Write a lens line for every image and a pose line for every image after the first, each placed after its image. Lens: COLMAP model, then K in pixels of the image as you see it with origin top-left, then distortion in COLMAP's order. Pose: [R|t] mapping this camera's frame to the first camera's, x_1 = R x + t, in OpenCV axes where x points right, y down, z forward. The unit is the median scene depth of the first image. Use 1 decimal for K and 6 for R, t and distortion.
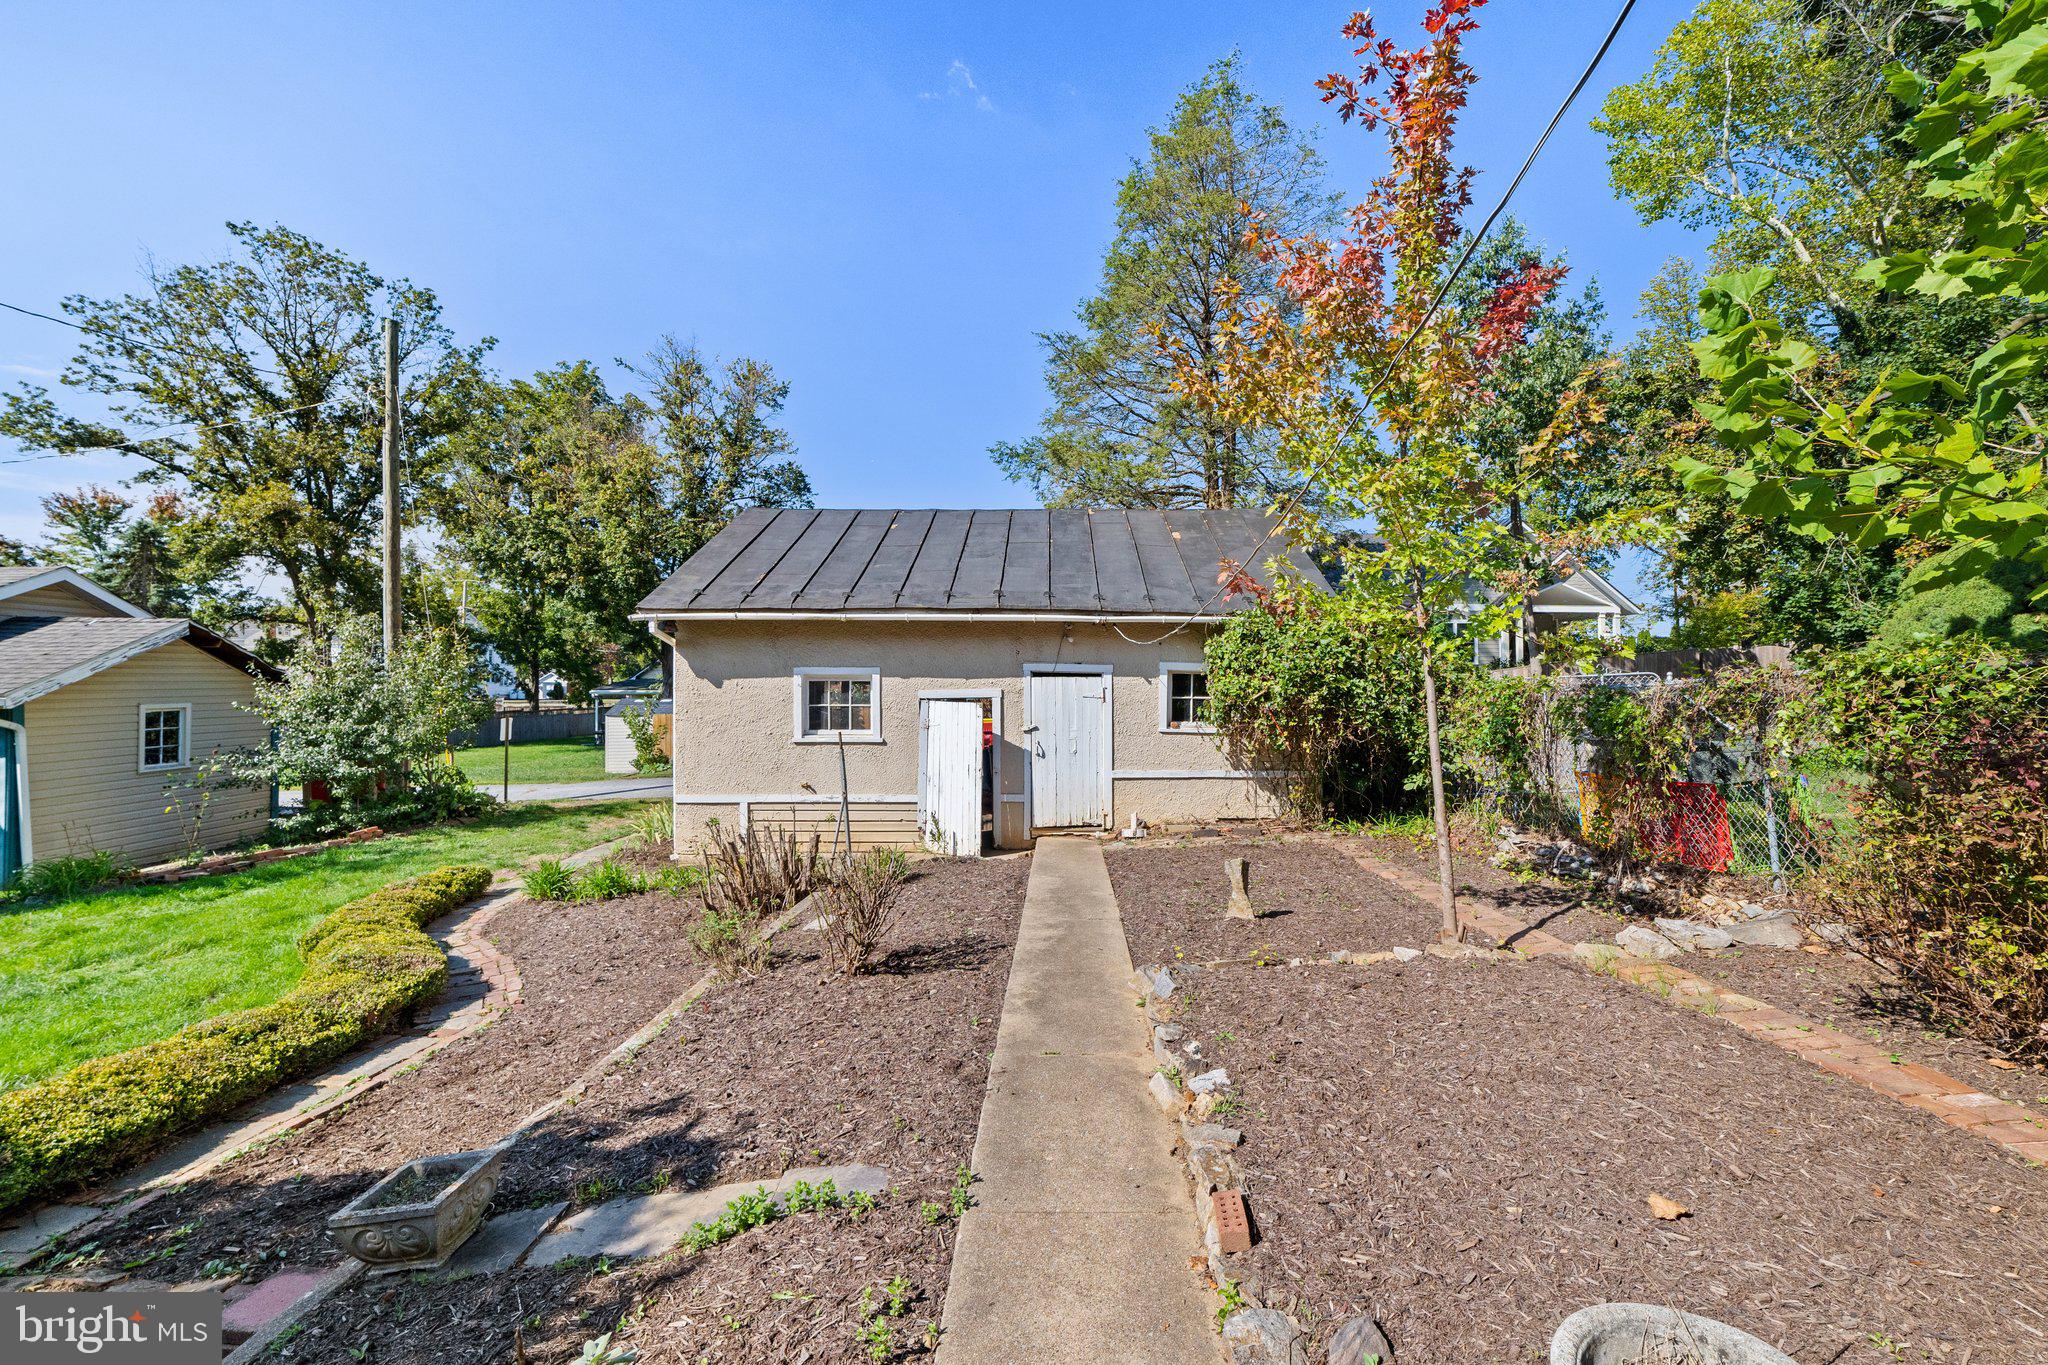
lens RADIAL K [[847.6, 0, 1071.0], [0, 847.6, 671.0], [0, 0, 1]] dist [-0.021650, 0.009931]
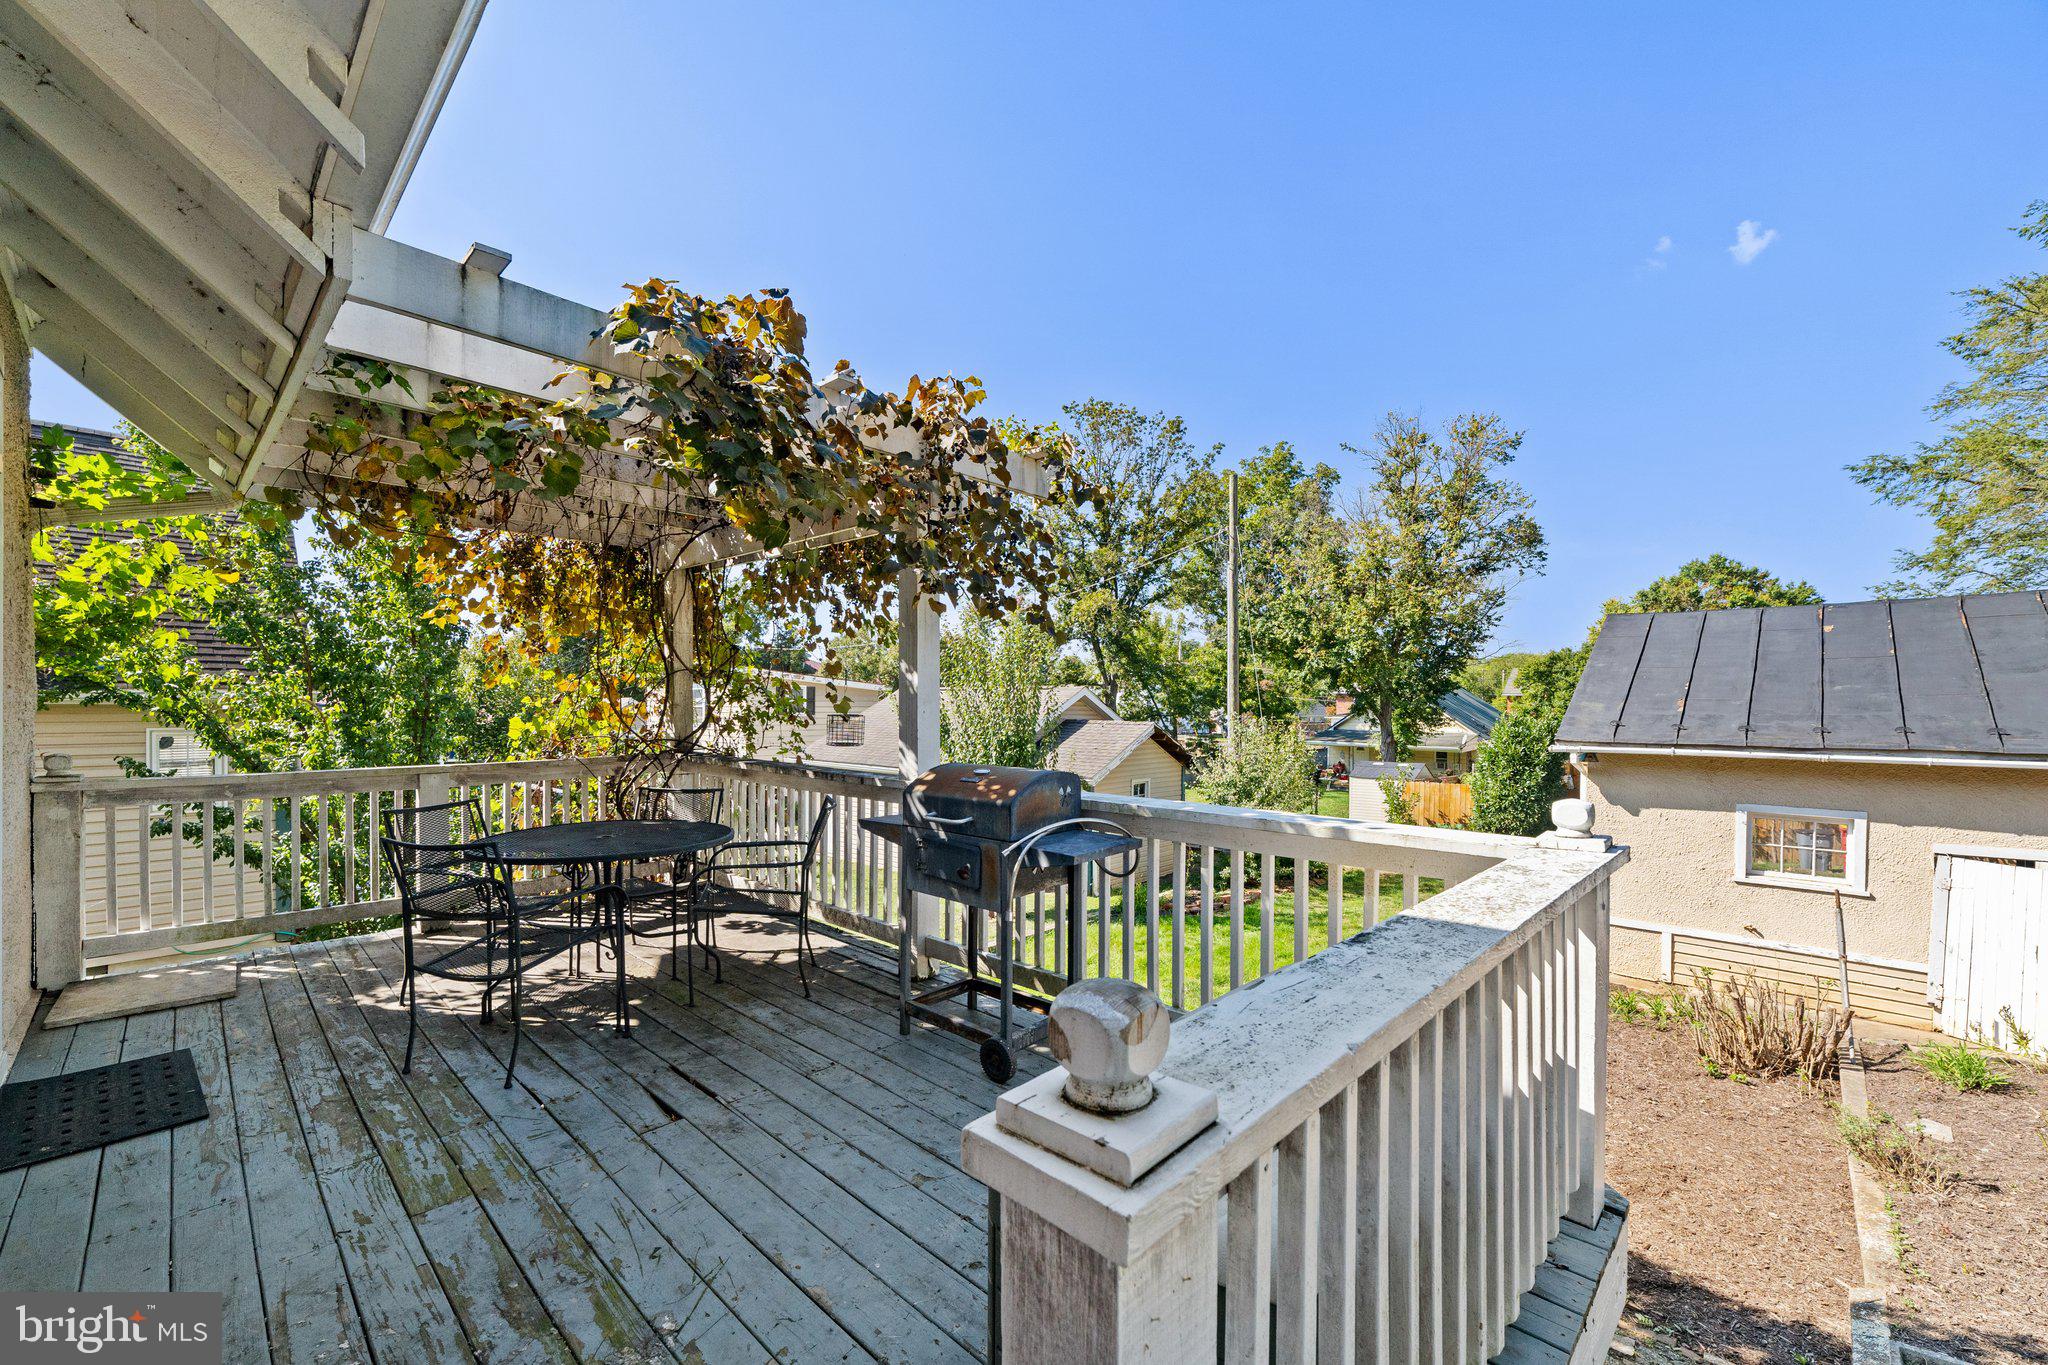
lens RADIAL K [[826.5, 0, 989.5], [0, 826.5, 713.8], [0, 0, 1]] dist [0.003211, 0.000771]
pose [[0.704357, 0.015481, -0.709677, -0.223016], [0.000774, 0.999745, 0.022577, -0.108976], [0.709846, -0.016452, 0.704165, -0.219359]]
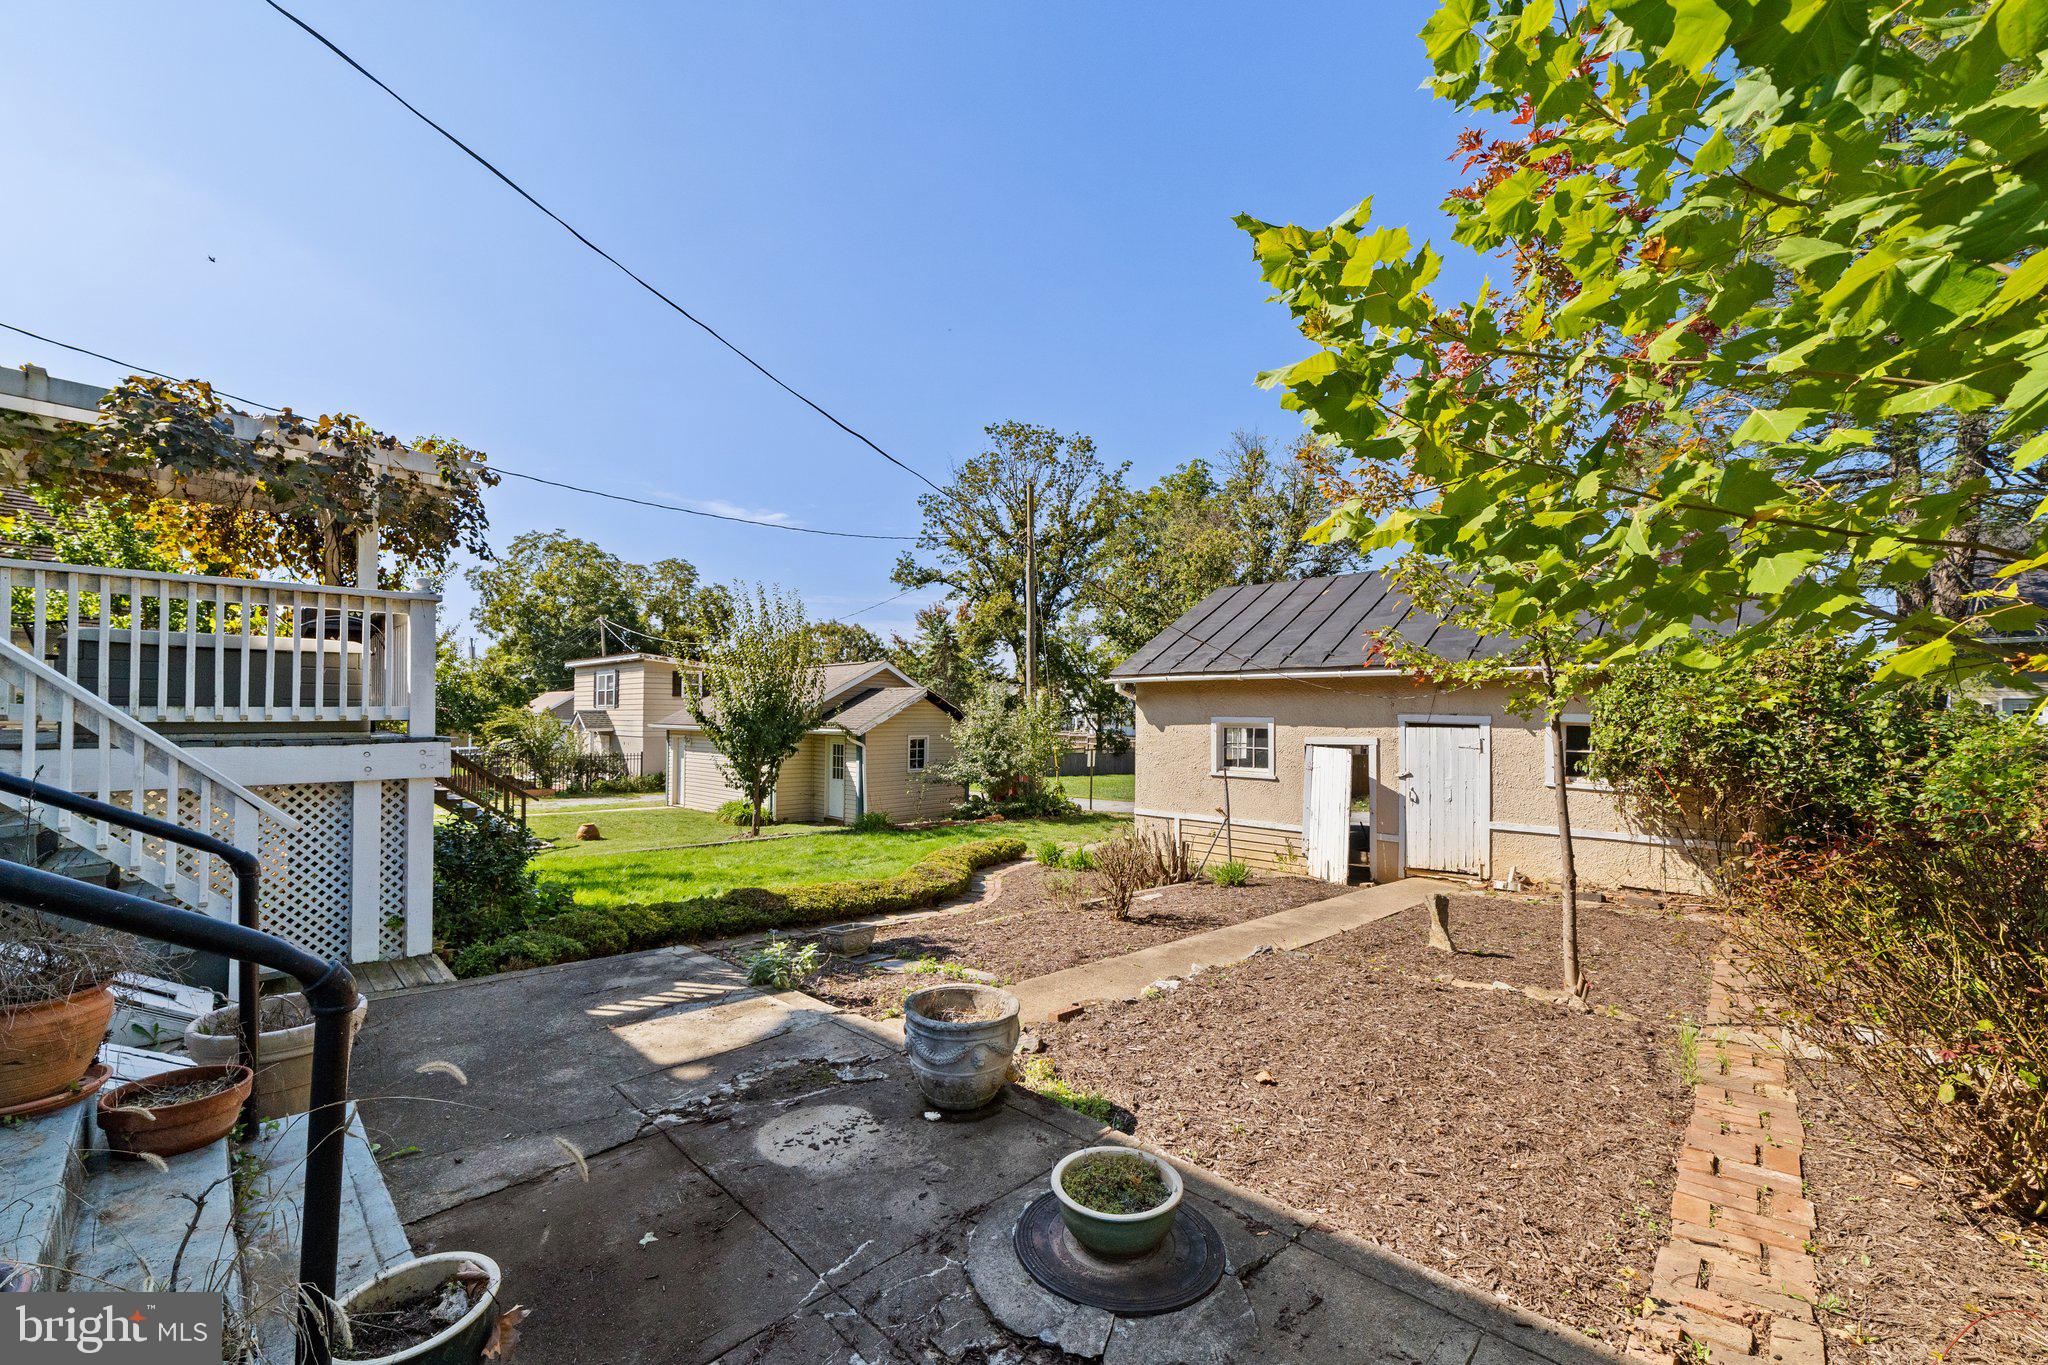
lens RADIAL K [[826.5, 0, 989.5], [0, 826.5, 713.8], [0, 0, 1]] dist [0.003211, 0.000771]
pose [[0.679941, 0.002603, -0.733263, 0.314295], [-0.005036, 0.999987, -0.001120, -0.005007], [0.733250, 0.004454, 0.679945, -0.087372]]
